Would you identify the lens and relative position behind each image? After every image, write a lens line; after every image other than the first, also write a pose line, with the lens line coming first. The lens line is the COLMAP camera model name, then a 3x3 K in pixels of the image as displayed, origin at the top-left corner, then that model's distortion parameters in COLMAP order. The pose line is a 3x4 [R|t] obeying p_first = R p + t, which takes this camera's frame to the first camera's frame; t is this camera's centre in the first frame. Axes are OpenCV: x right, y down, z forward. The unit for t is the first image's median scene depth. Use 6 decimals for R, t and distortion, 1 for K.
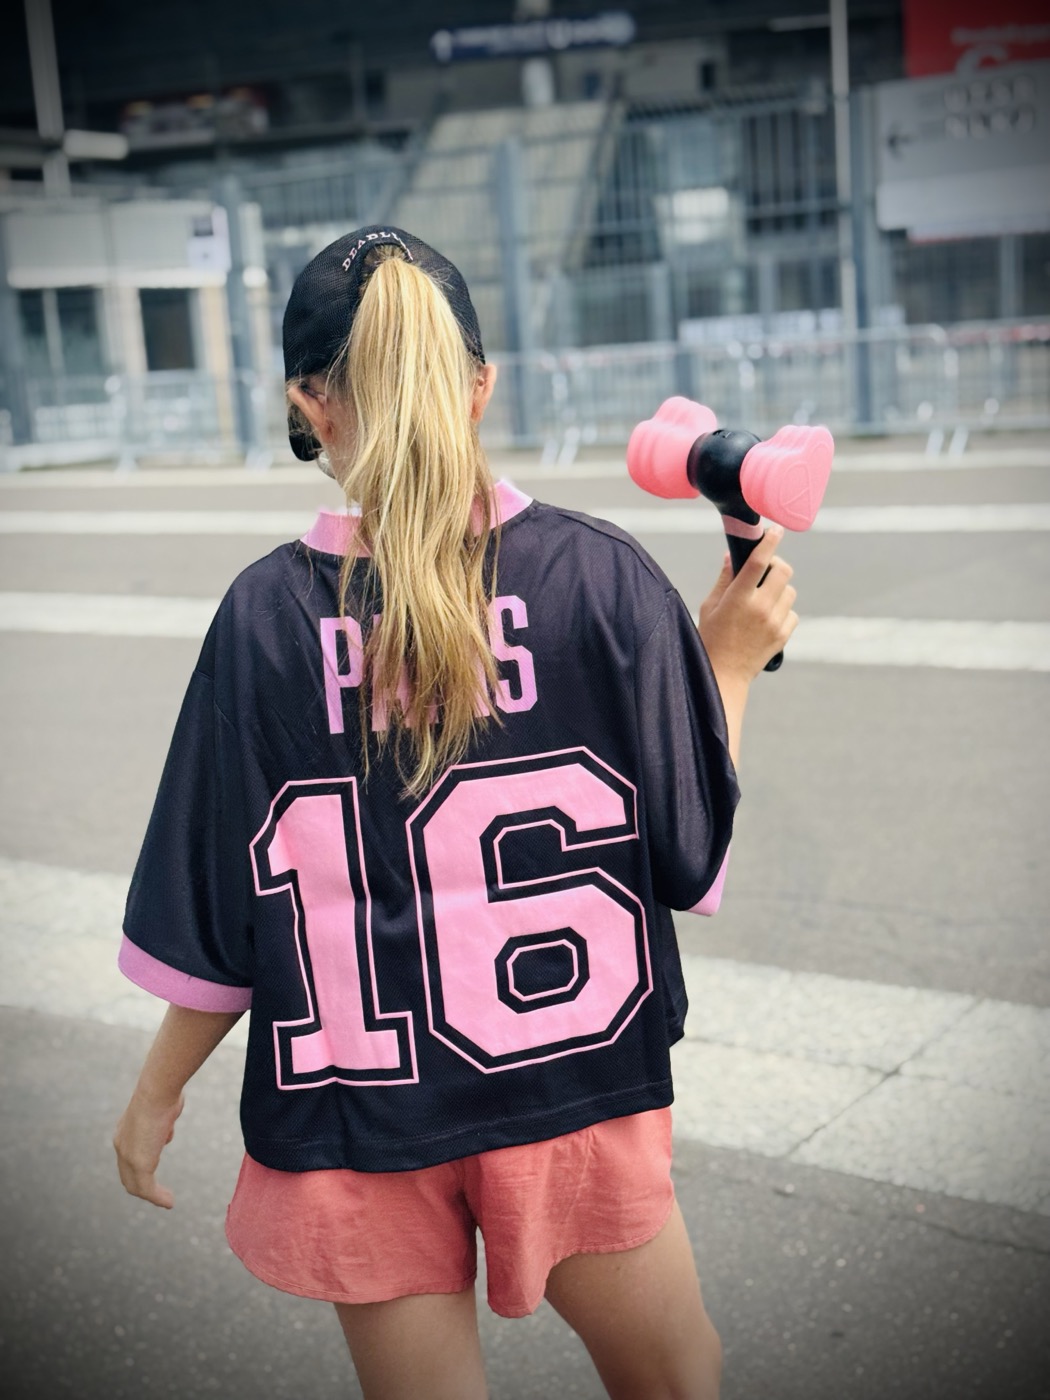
lens RADIAL K [[2002.9, 0, 523.5], [0, 2002.9, 703.1], [0, 0, 1]] dist [0.126789, 0.000000]
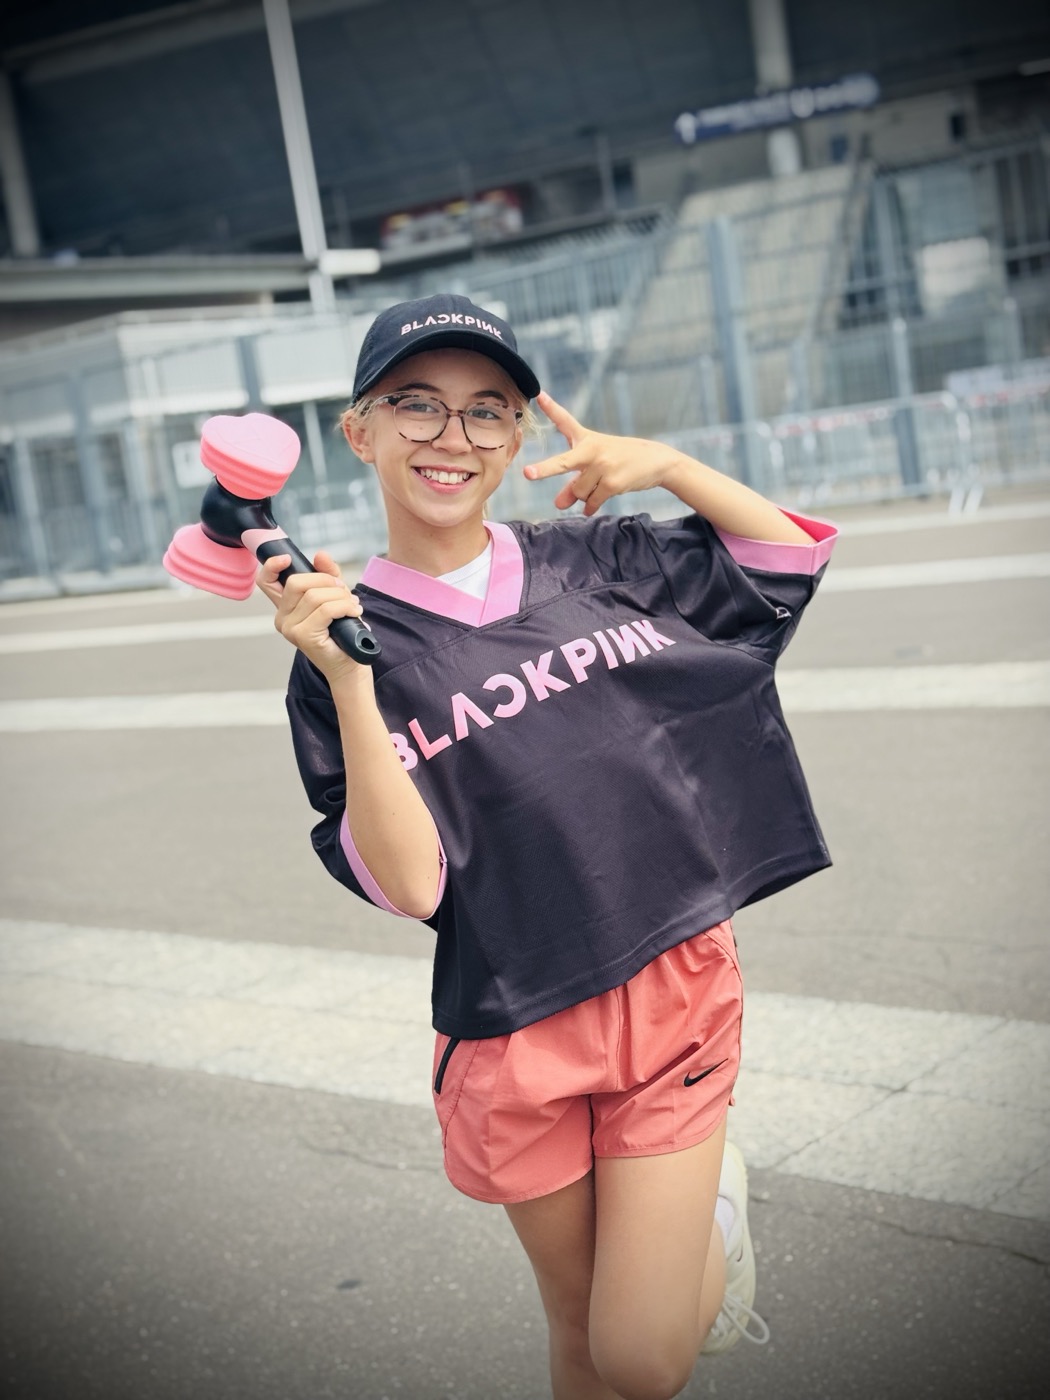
lens RADIAL K [[2002.9, 0, 529.9], [0, 2002.9, 700.8], [0, 0, 1]] dist [0.126789, 0.000000]
pose [[0.986711, -0.064290, -0.149228, 0.143387], [0.058639, 0.997396, -0.041974, 0.011146], [0.151538, 0.032666, 0.987912, -0.072602]]
